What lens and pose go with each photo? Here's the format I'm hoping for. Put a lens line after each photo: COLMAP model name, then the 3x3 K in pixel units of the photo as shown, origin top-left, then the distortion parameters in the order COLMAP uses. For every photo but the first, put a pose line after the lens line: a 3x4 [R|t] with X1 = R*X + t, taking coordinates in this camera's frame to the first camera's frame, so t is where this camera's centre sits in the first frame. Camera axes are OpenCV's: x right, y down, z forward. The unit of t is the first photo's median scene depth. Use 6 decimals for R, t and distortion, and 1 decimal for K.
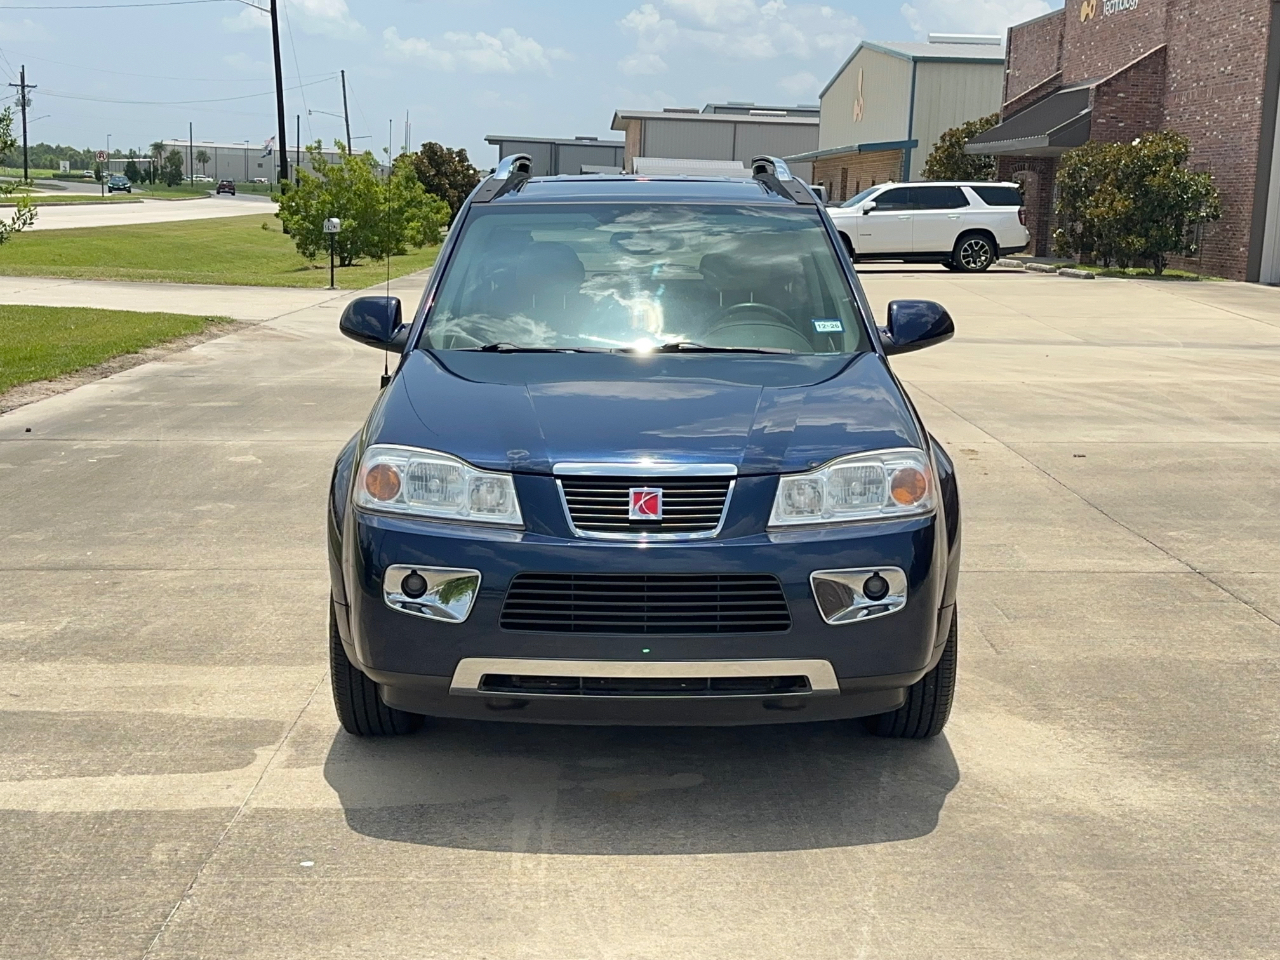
lens RADIAL K [[1741.4, 0, 640.0], [0, 1741.4, 480.0], [0, 0, 1]] dist [0.216946, -0.483578]
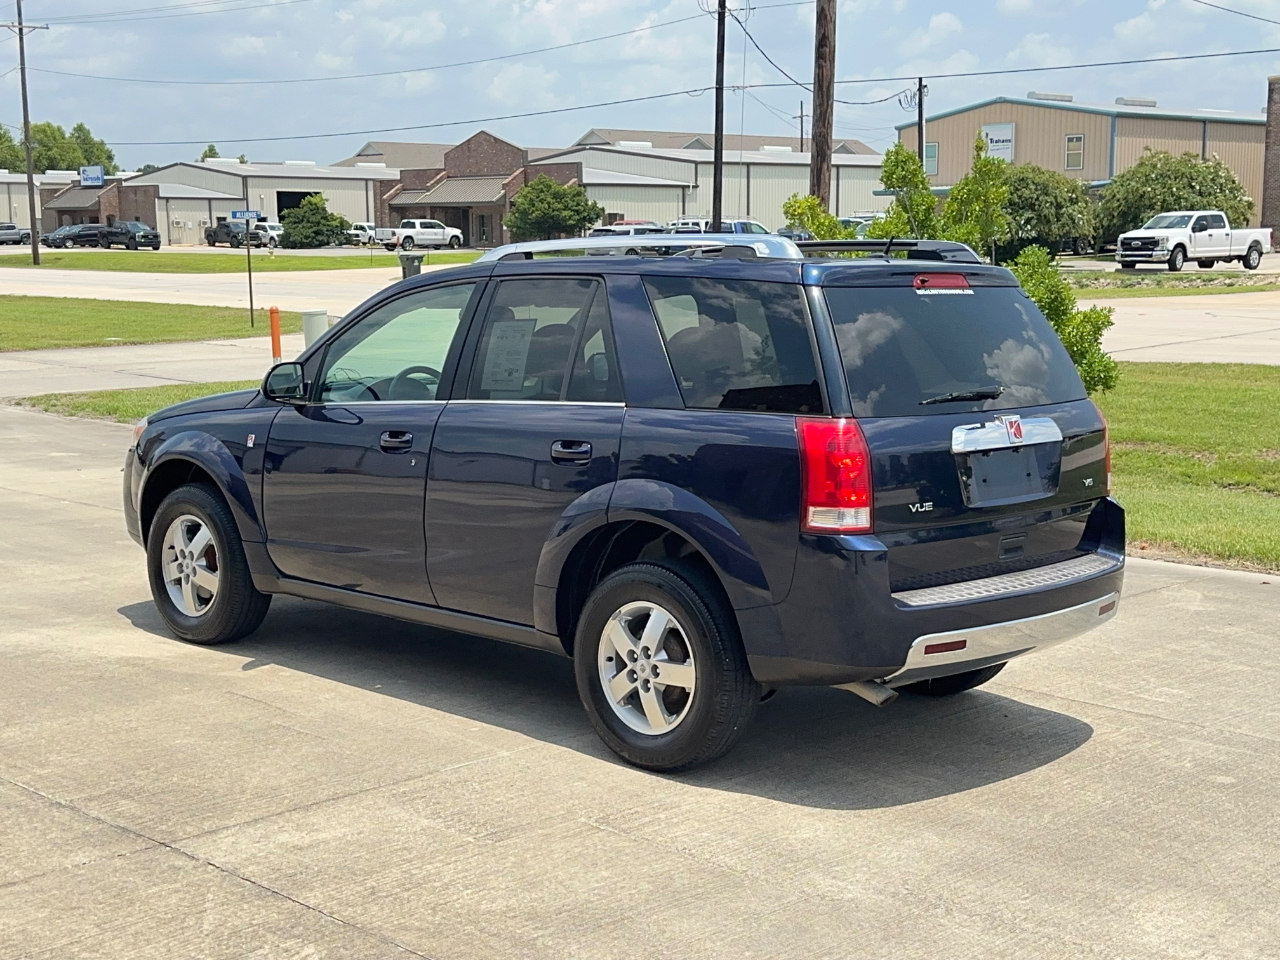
lens RADIAL K [[1749.1, 0, 631.4], [0, 1749.1, 486.0], [0, 0, 1]] dist [0.199336, -0.435906]
pose [[-0.700383, 0.070261, -0.710301, 0.958184], [-0.132530, 0.965038, 0.226138, -0.365335], [0.701356, 0.252519, -0.666584, 2.251371]]
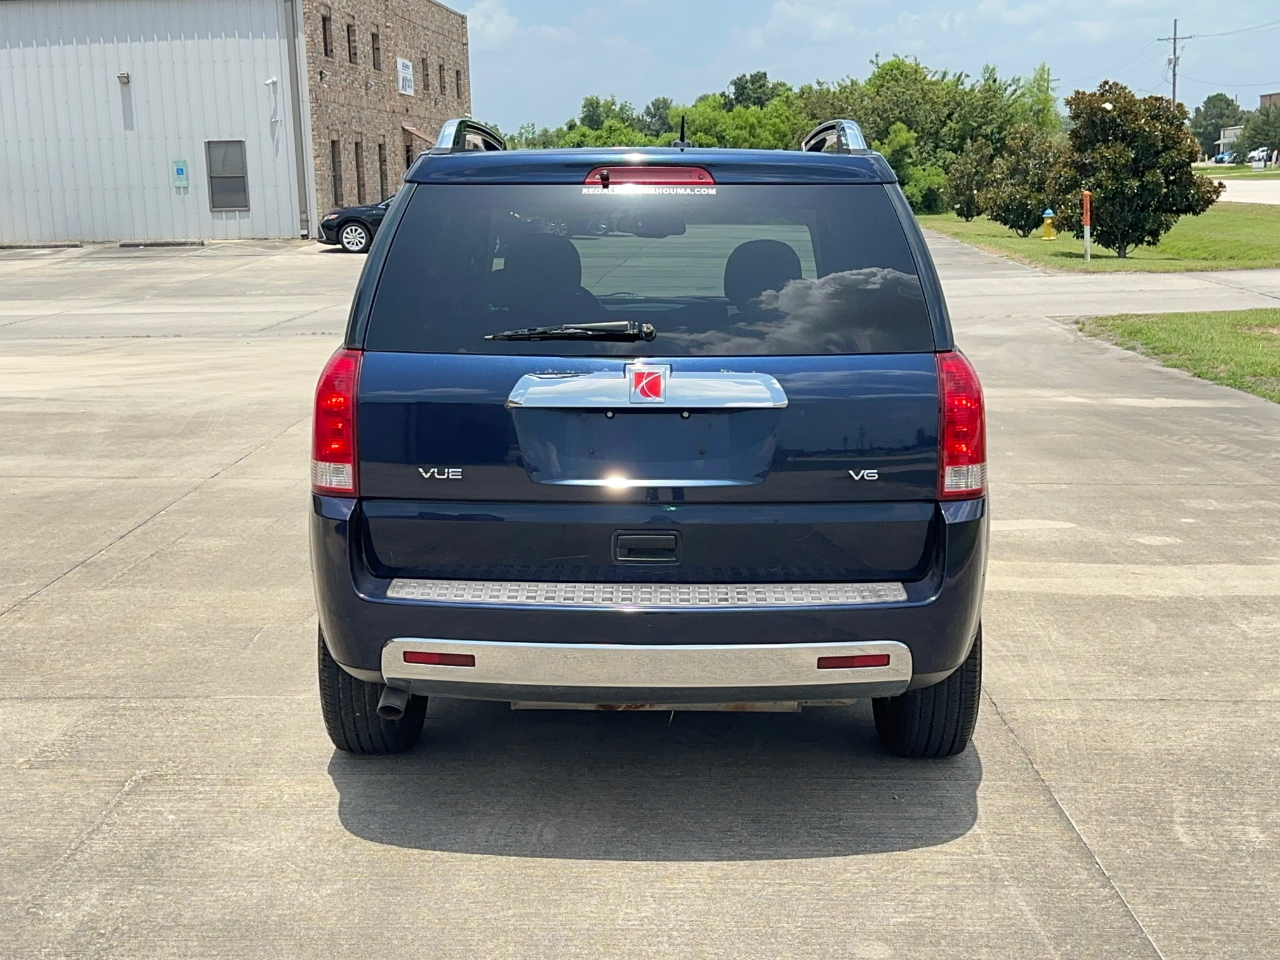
lens RADIAL K [[1749.1, 0, 631.4], [0, 1749.1, 486.0], [0, 0, 1]] dist [0.199336, -0.435906]
pose [[-0.999687, -0.012386, 0.021715, -0.011954], [-0.004608, 0.945045, 0.326908, -0.395523], [-0.024571, 0.326706, -0.944807, 2.433026]]
